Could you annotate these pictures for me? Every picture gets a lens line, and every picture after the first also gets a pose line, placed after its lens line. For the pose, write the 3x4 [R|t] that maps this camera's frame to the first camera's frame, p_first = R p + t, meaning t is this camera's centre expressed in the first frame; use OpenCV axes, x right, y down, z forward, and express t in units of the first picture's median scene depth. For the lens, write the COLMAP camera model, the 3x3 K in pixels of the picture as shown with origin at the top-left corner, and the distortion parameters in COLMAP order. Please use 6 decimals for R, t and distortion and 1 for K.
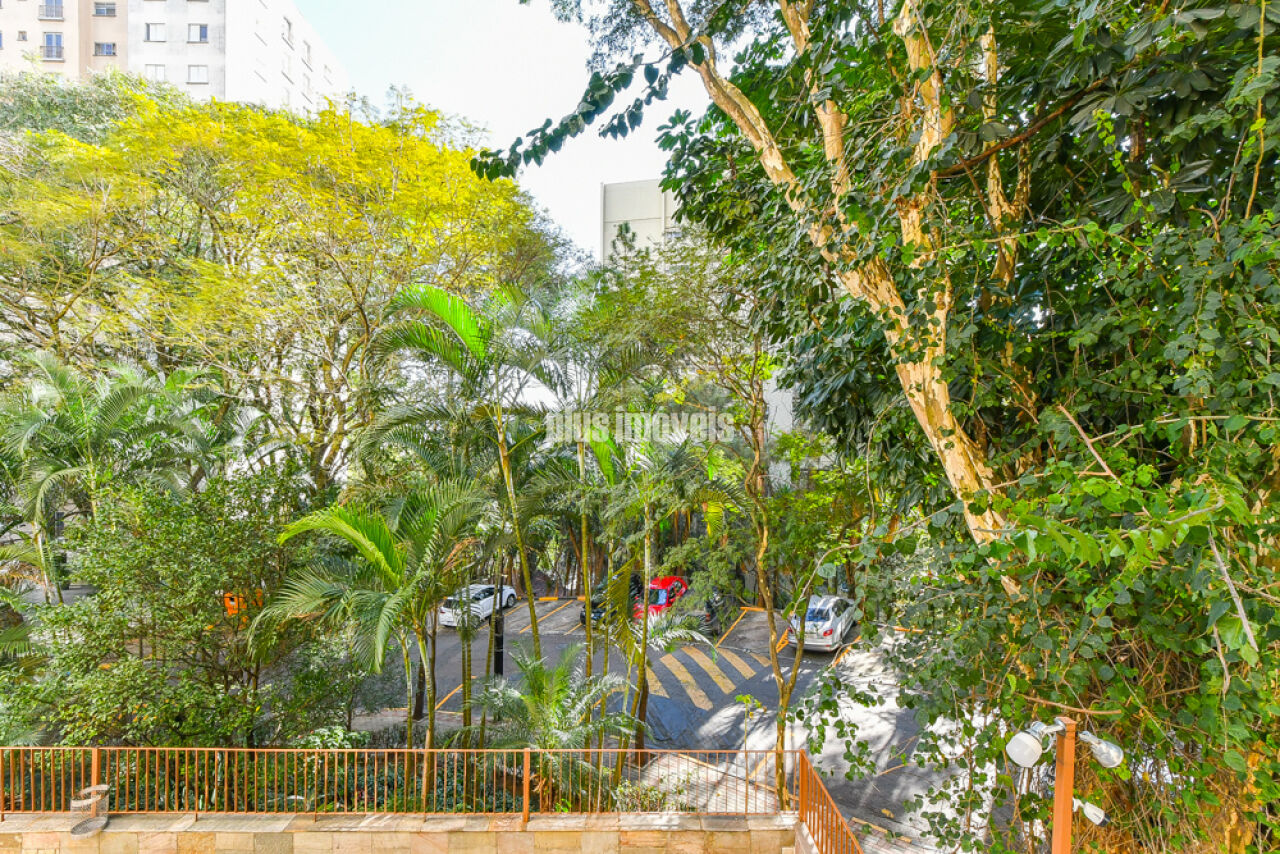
lens RADIAL K [[567.9, 0, 626.8], [0, 567.9, 436.3], [0, 0, 1]] dist [-0.001009, -0.003324]
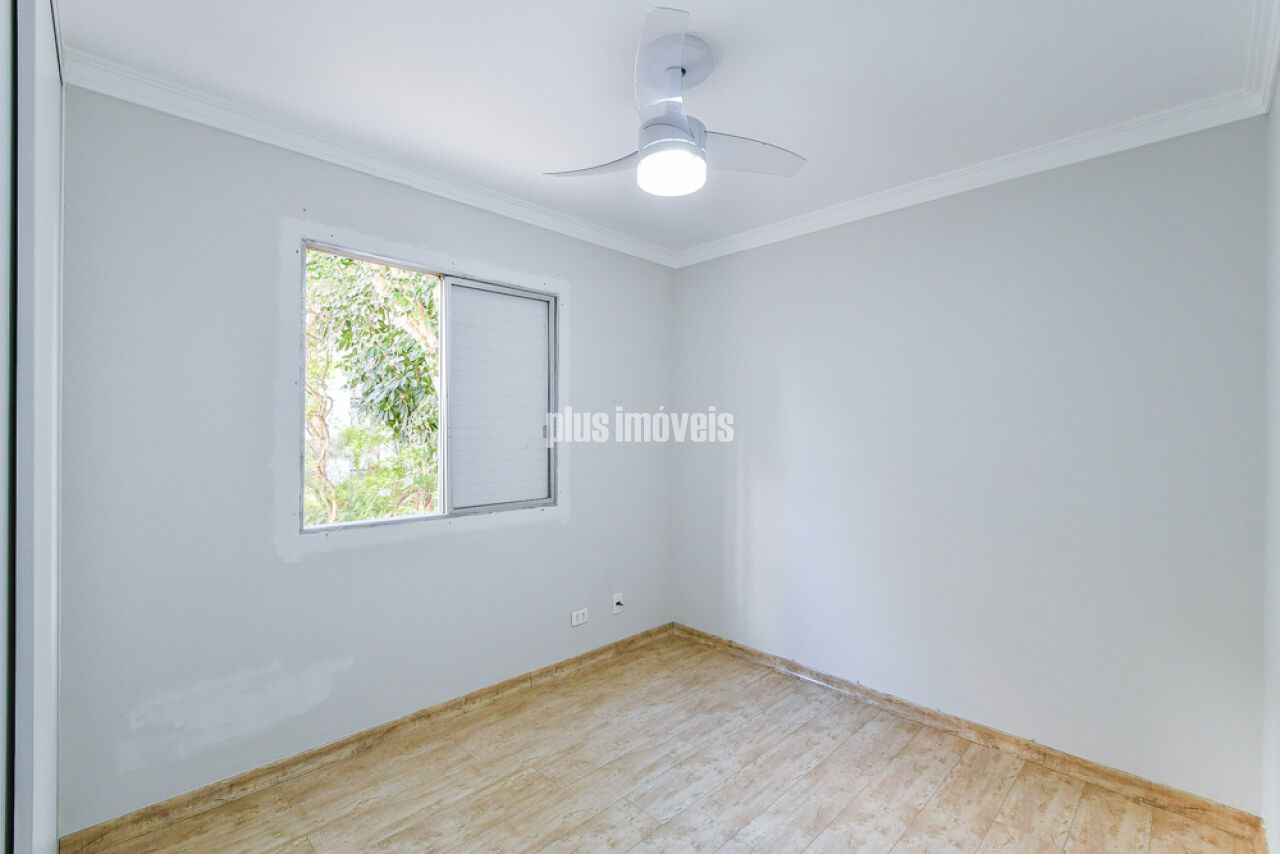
lens RADIAL K [[567.9, 0, 642.0], [0, 567.9, 430.7], [0, 0, 1]] dist [-0.001009, -0.003324]
pose [[0.723718, -0.006647, 0.690064, -0.066753], [0.016139, 0.999843, -0.007295, 0.016124], [-0.689907, 0.016417, 0.723711, -0.193077]]
